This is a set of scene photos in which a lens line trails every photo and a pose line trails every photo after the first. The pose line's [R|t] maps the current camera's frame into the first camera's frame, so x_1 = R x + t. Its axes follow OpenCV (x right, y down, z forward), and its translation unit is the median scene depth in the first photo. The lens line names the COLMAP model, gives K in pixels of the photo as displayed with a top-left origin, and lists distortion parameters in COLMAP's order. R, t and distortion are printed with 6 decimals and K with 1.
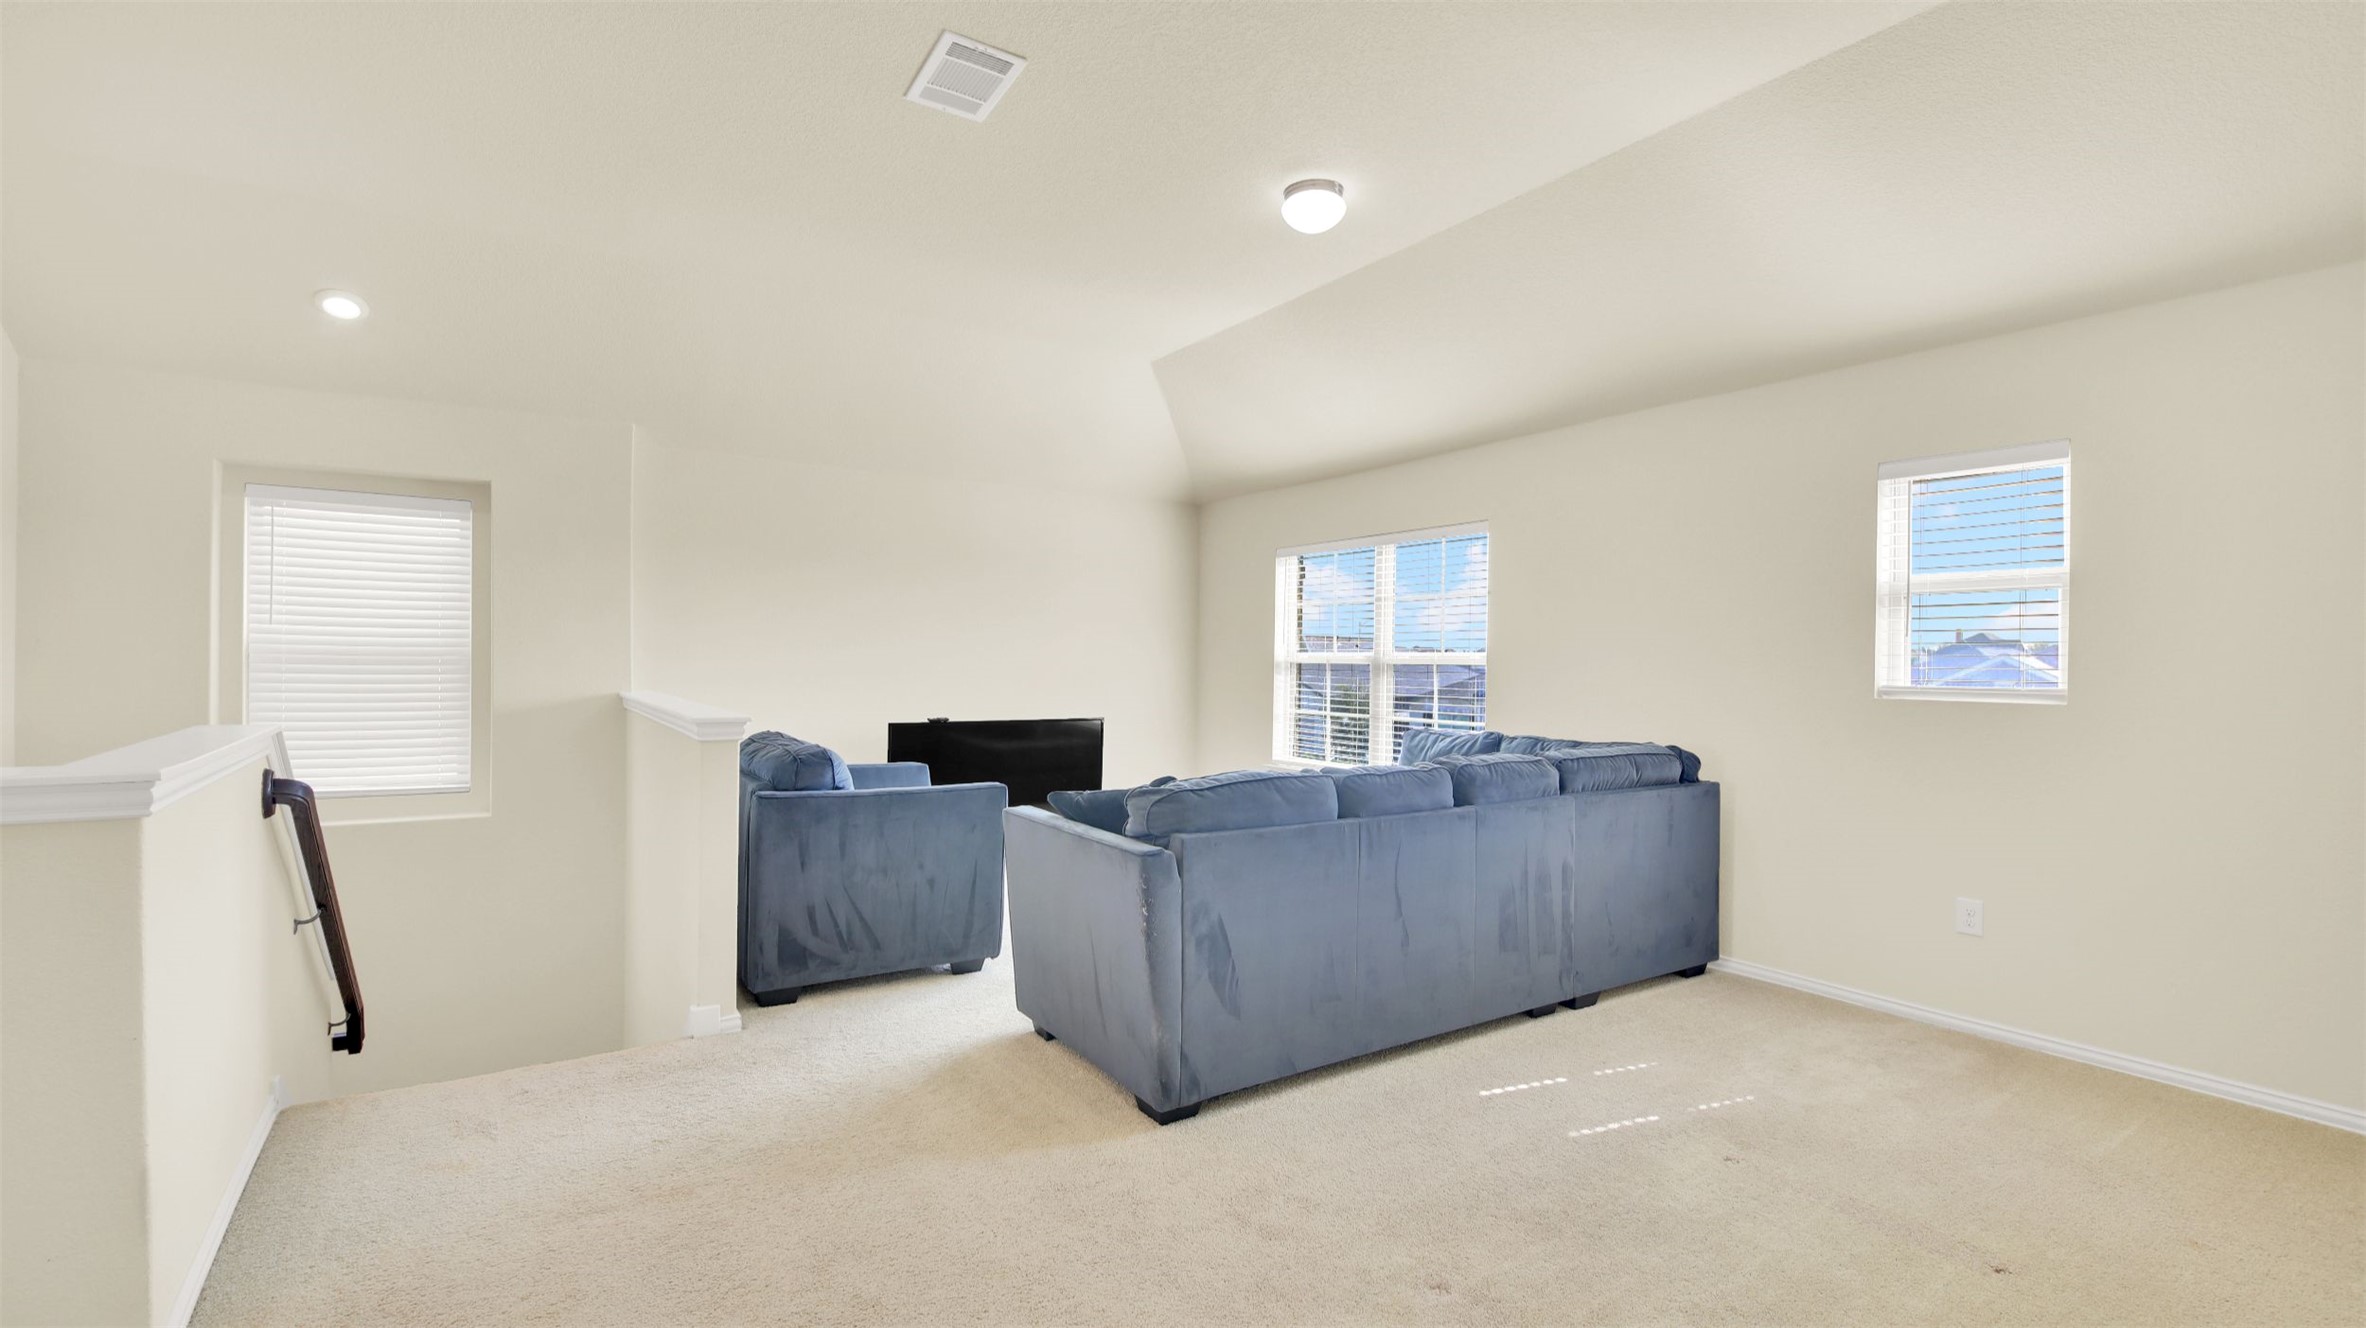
lens RADIAL K [[1027.1, 0, 1175.0], [0, 1027.1, 652.1], [0, 0, 1]] dist [-0.015178, -0.000074]
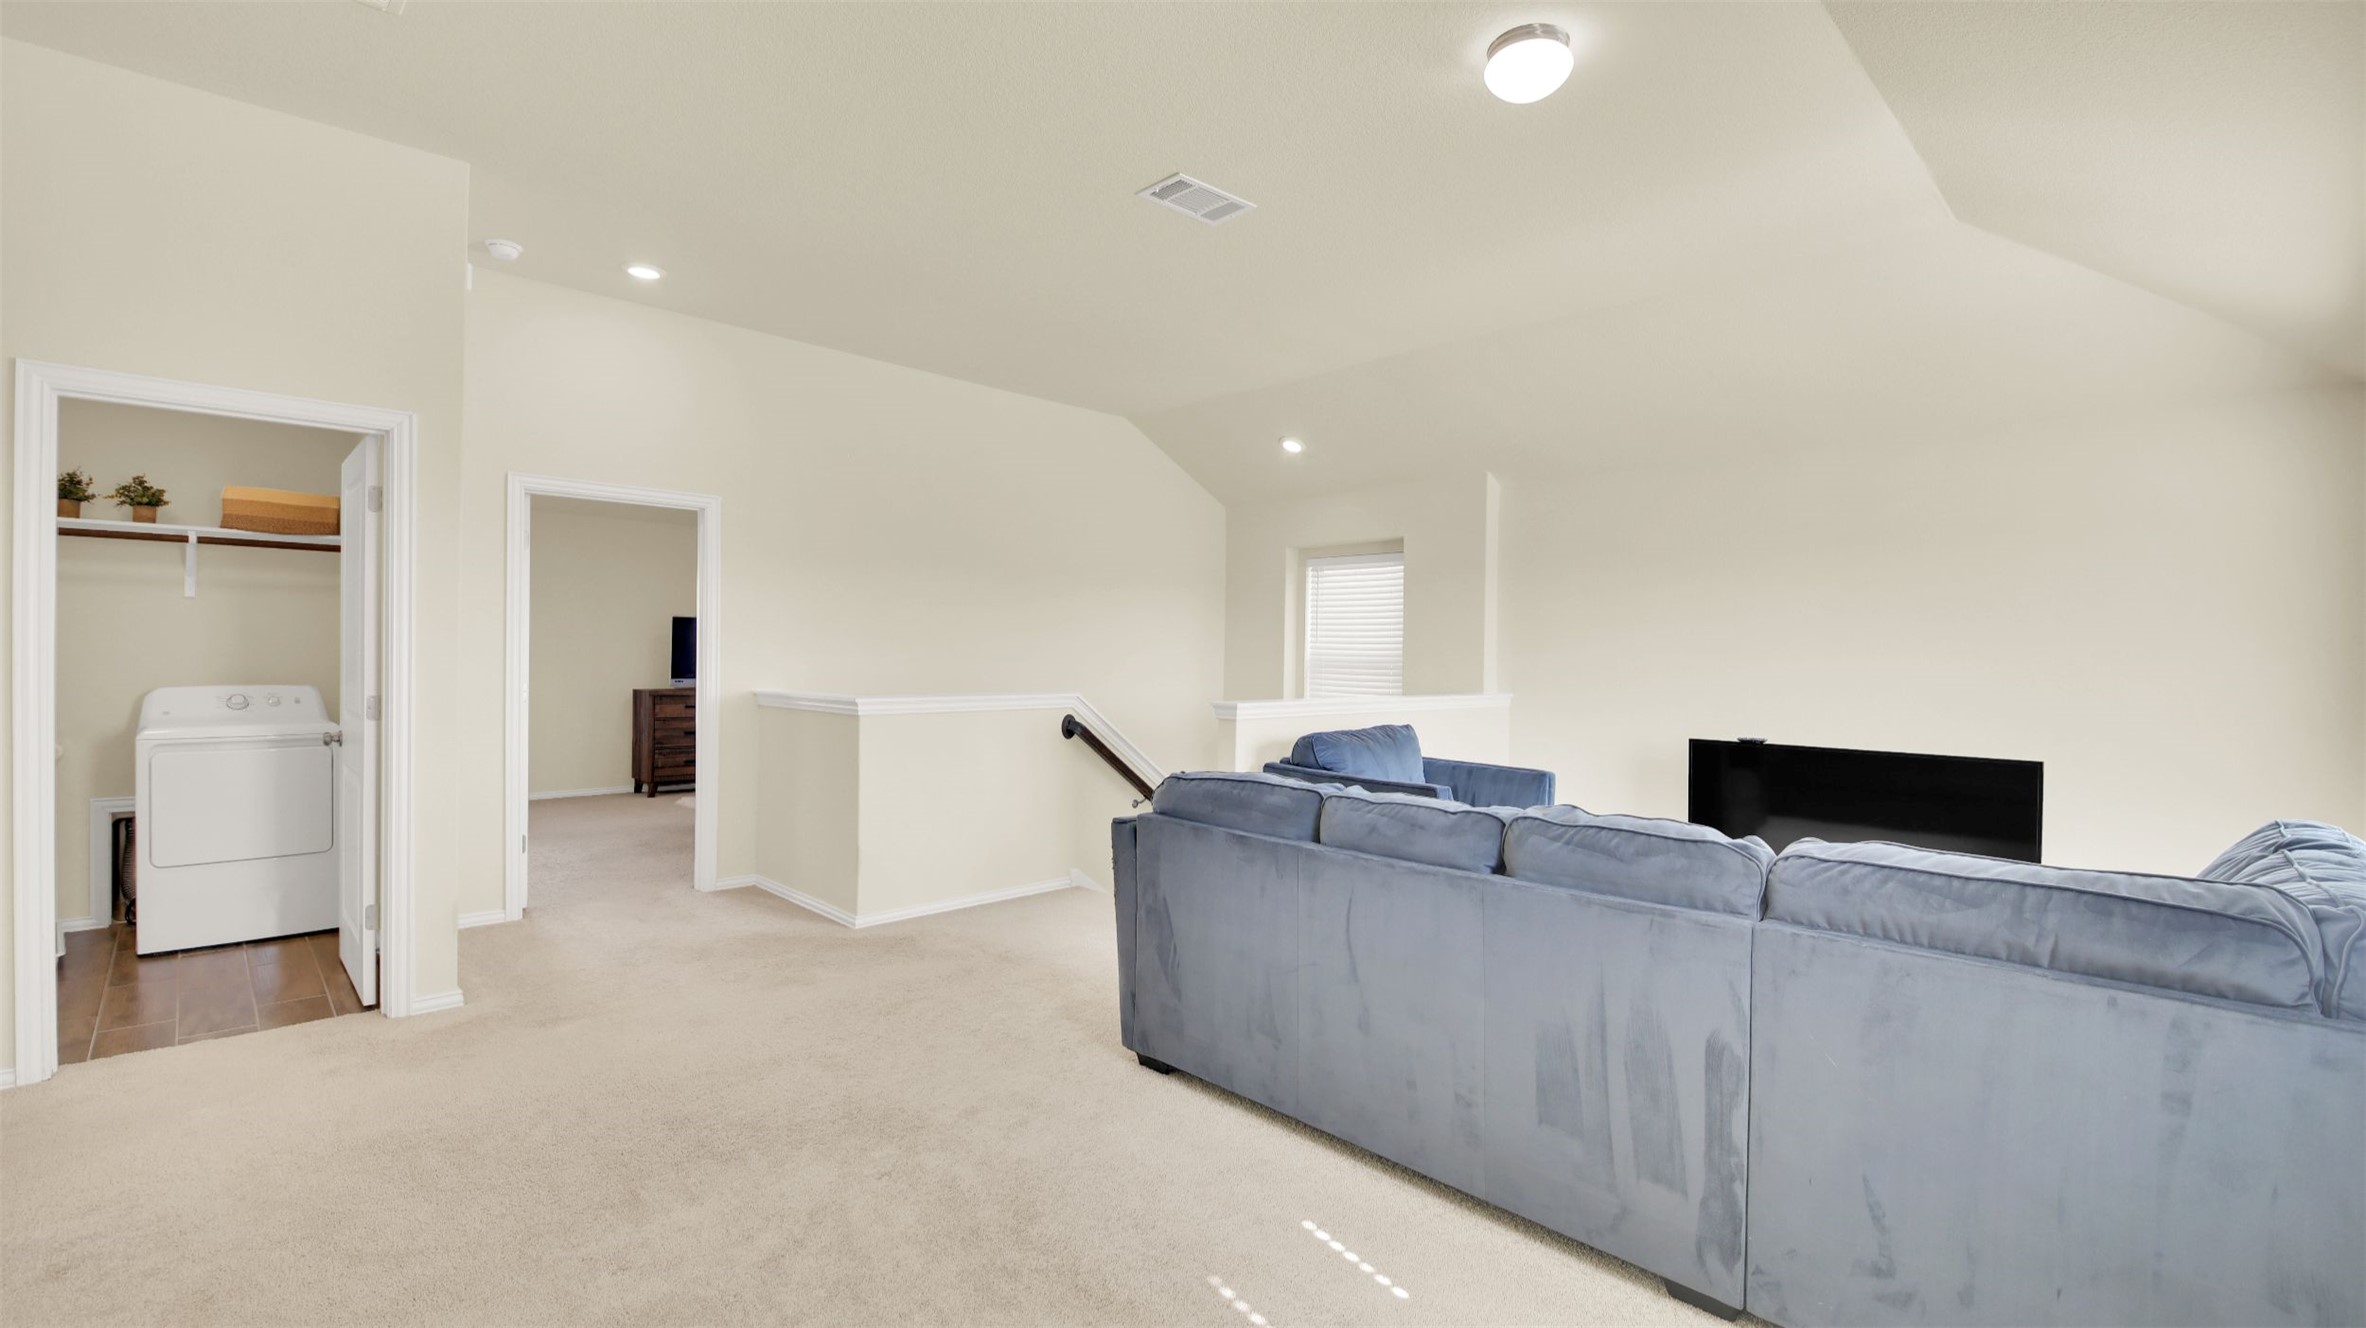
lens RADIAL K [[1027.1, 0, 1181.5], [0, 1027.1, 670.5], [0, 0, 1]] dist [-0.015178, -0.000074]
pose [[0.184316, 0.001138, -0.982866, 0.668764], [-0.004049, 0.999992, 0.000398, 0.013379], [0.982859, 0.003906, 0.184319, 0.497916]]
